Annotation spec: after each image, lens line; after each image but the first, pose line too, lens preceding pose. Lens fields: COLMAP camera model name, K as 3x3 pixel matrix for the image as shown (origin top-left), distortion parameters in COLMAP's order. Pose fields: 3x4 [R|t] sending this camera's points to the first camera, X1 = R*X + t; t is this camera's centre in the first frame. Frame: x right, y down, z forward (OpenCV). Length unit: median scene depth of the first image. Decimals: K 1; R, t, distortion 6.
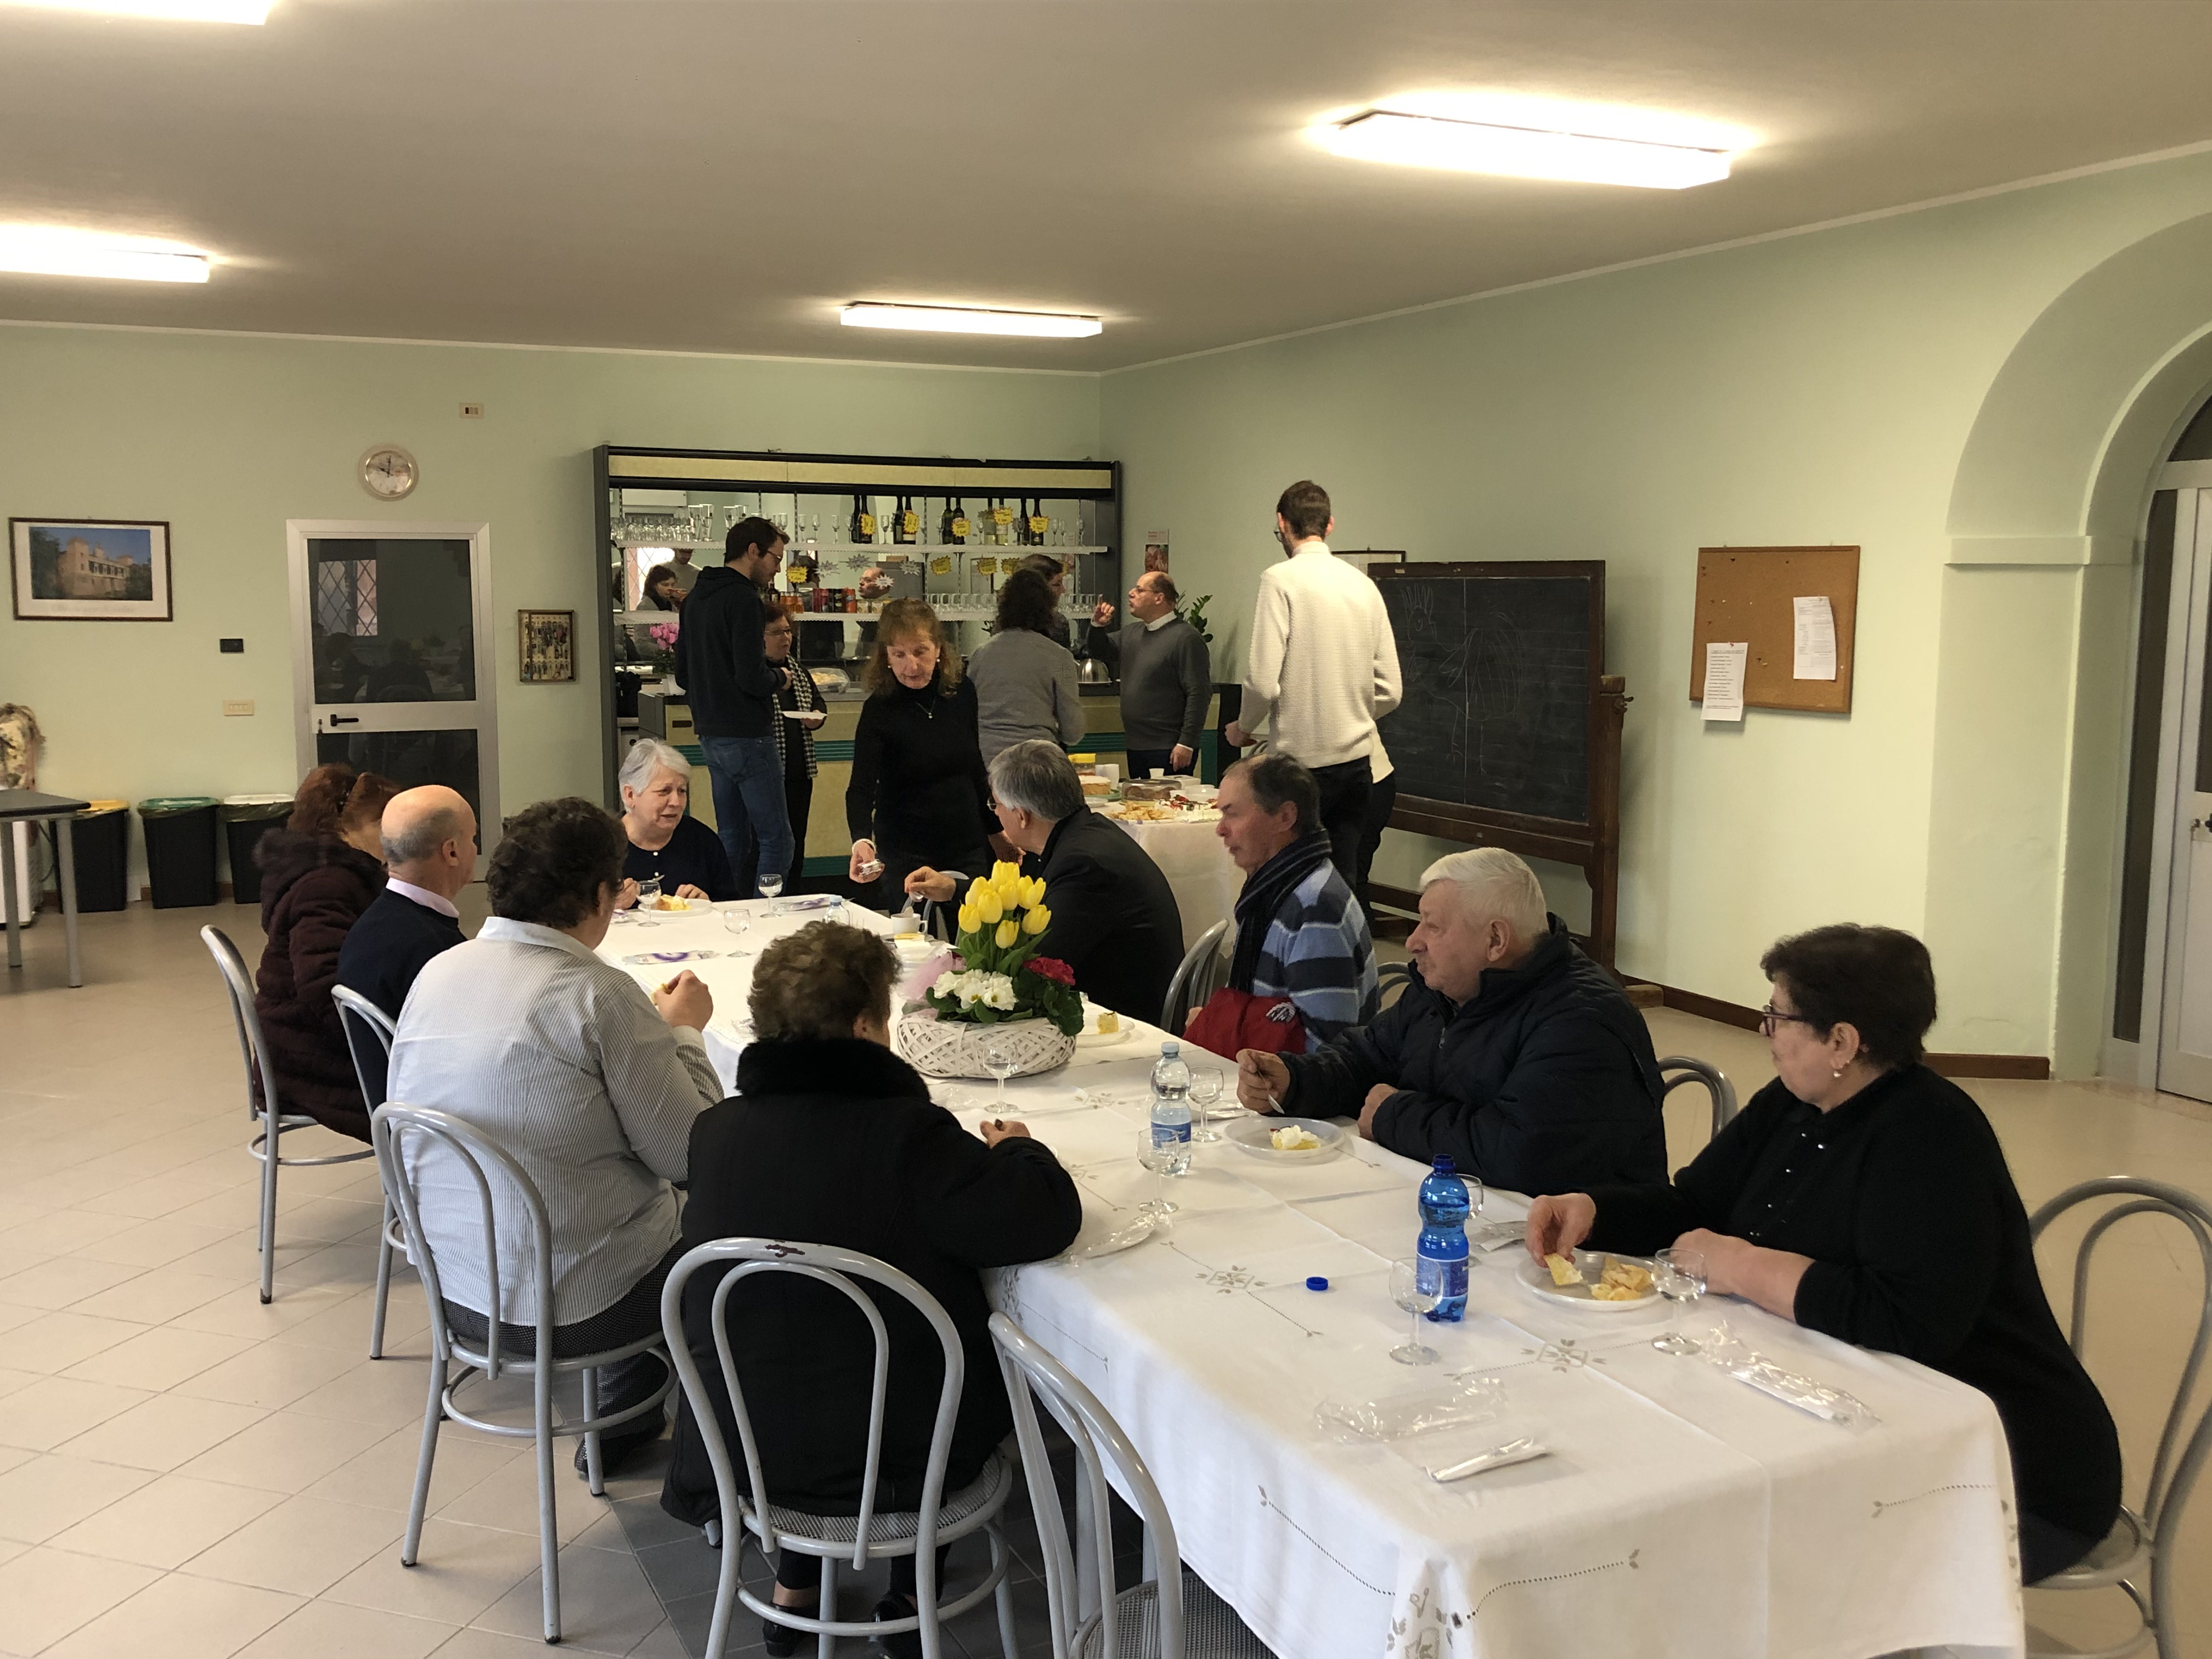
lens RADIAL K [[1963.0, 0, 1099.8], [0, 1963.0, 820.1], [0, 0, 1]] dist [0.029415, -0.031791]
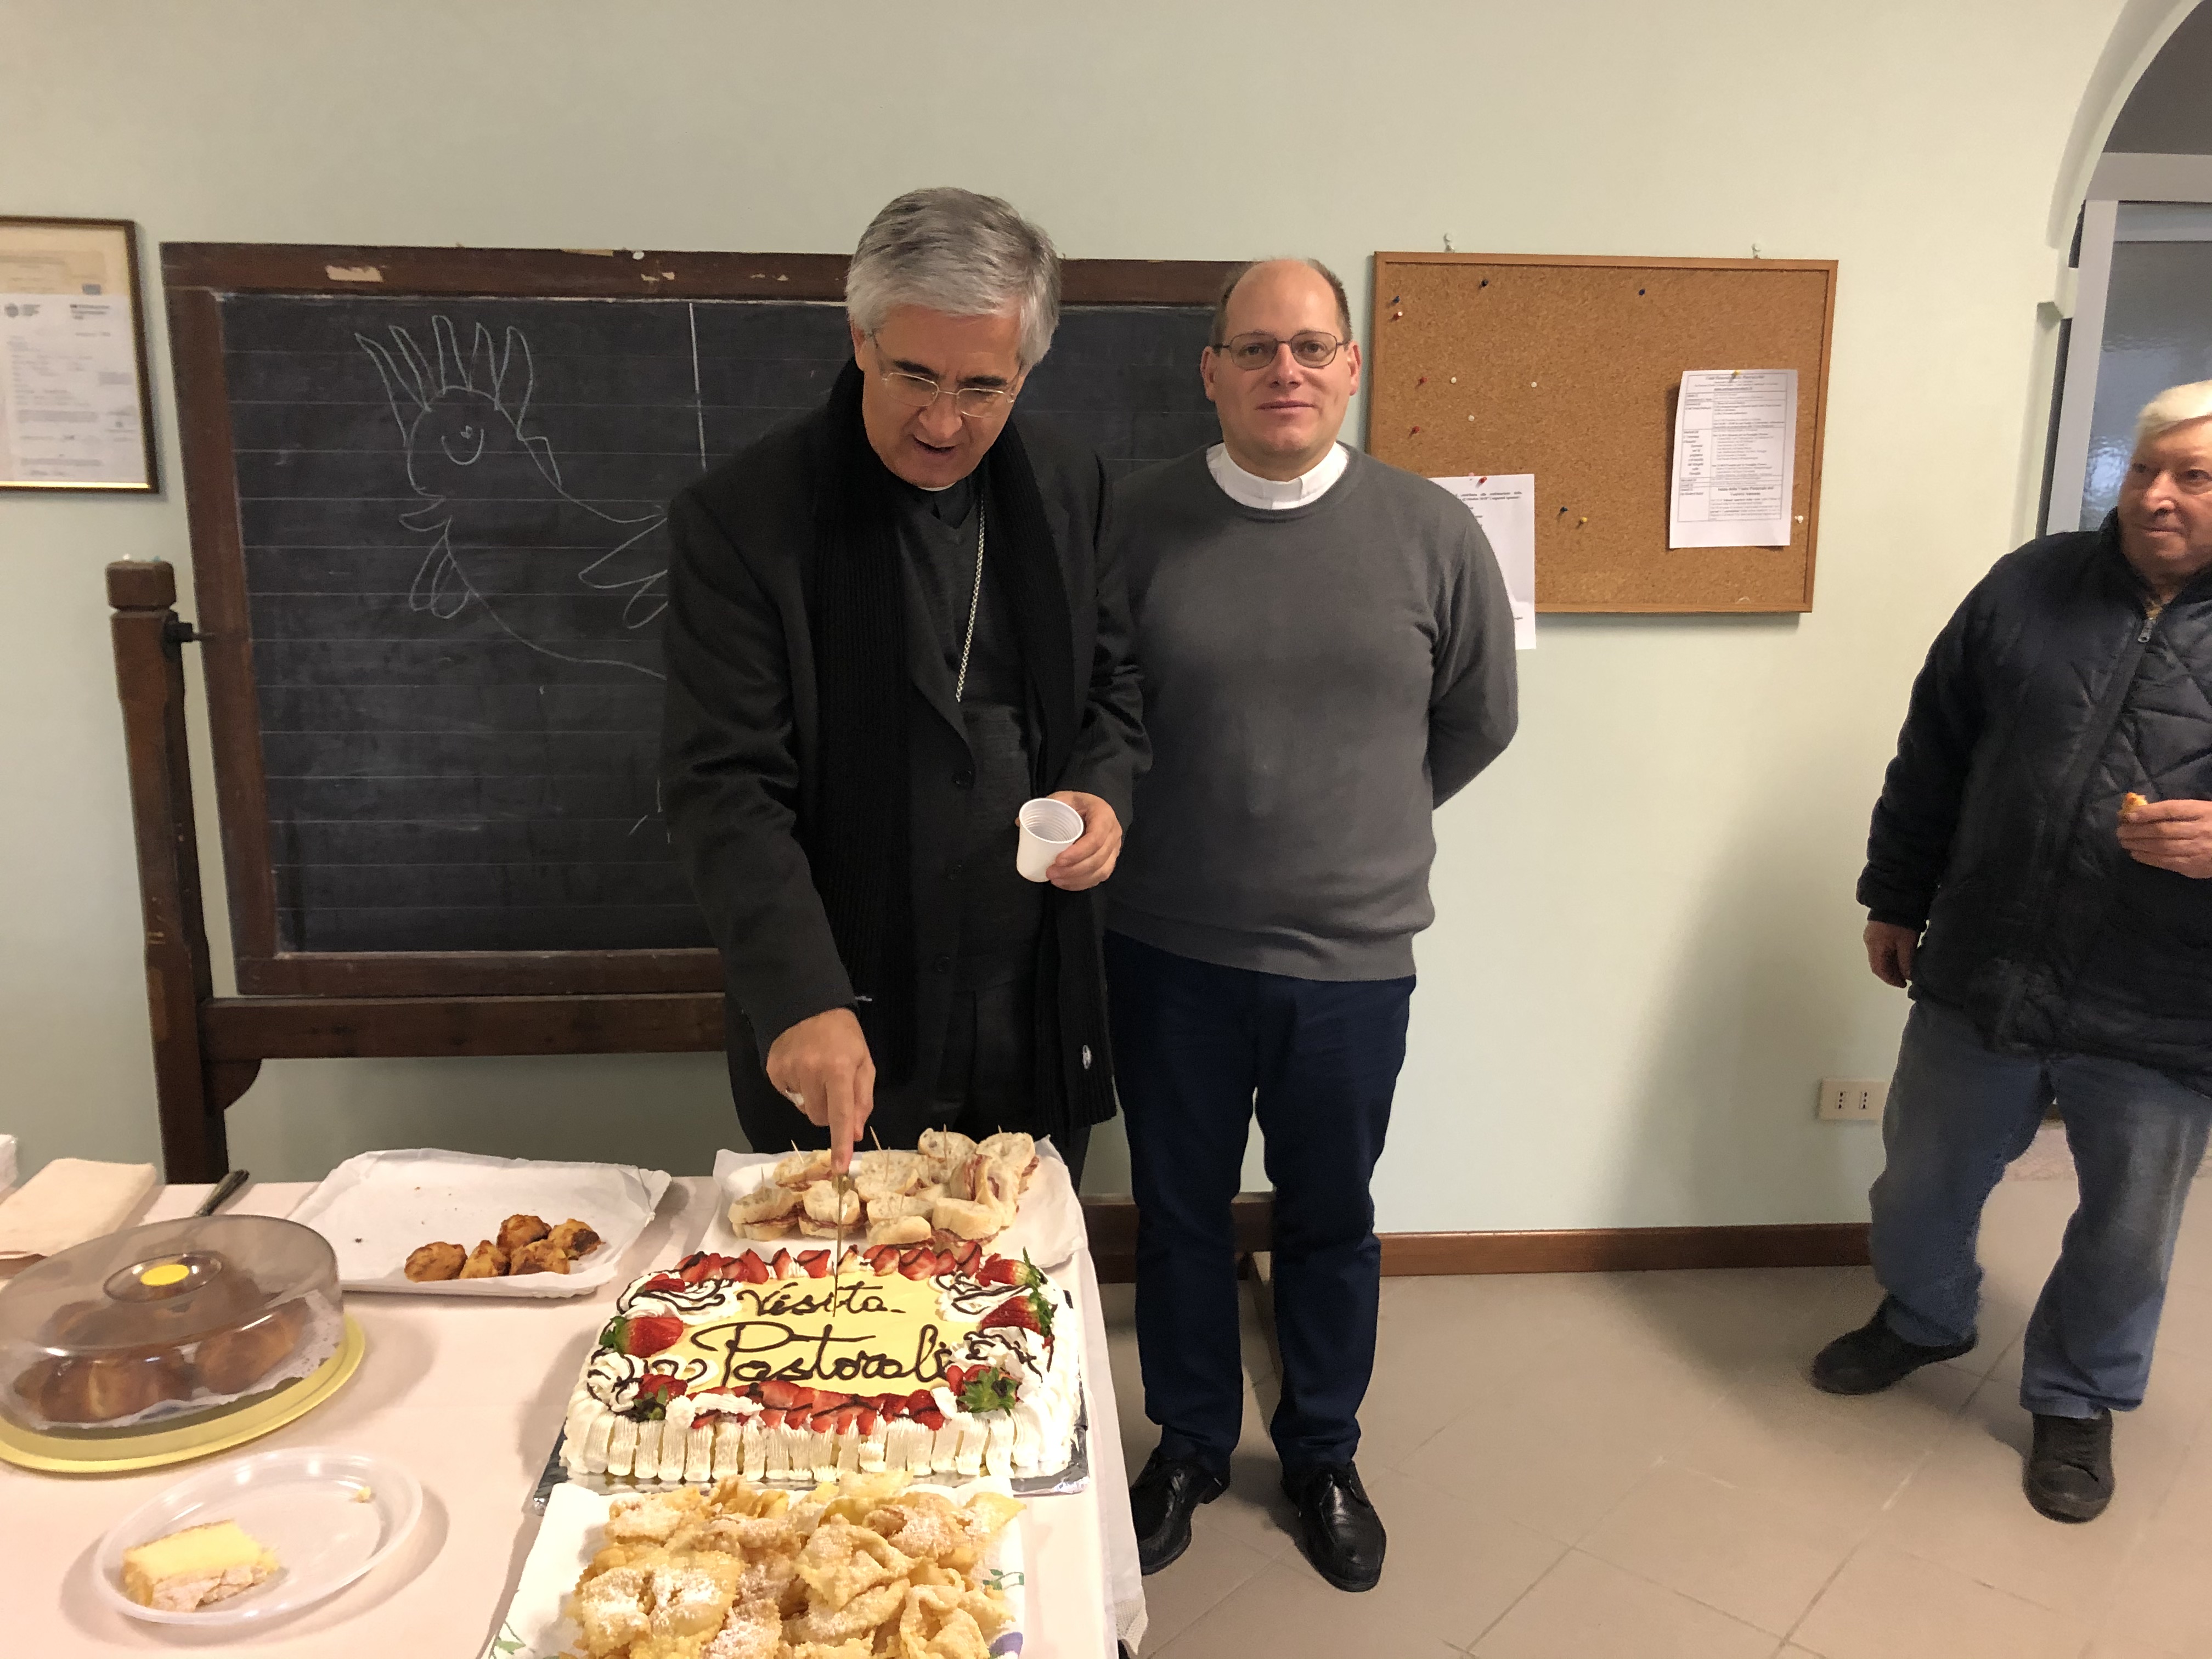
lens RADIAL K [[1801.8, 0, 1118.4], [0, 1801.8, 807.4], [0, 0, 1]] dist [0.040838, -0.034483]
pose [[0.370167, -0.180659, 0.911229, -0.089582], [0.107262, 0.982659, 0.151248, -0.079094], [-0.922752, 0.041753, 0.383126, 0.838133]]
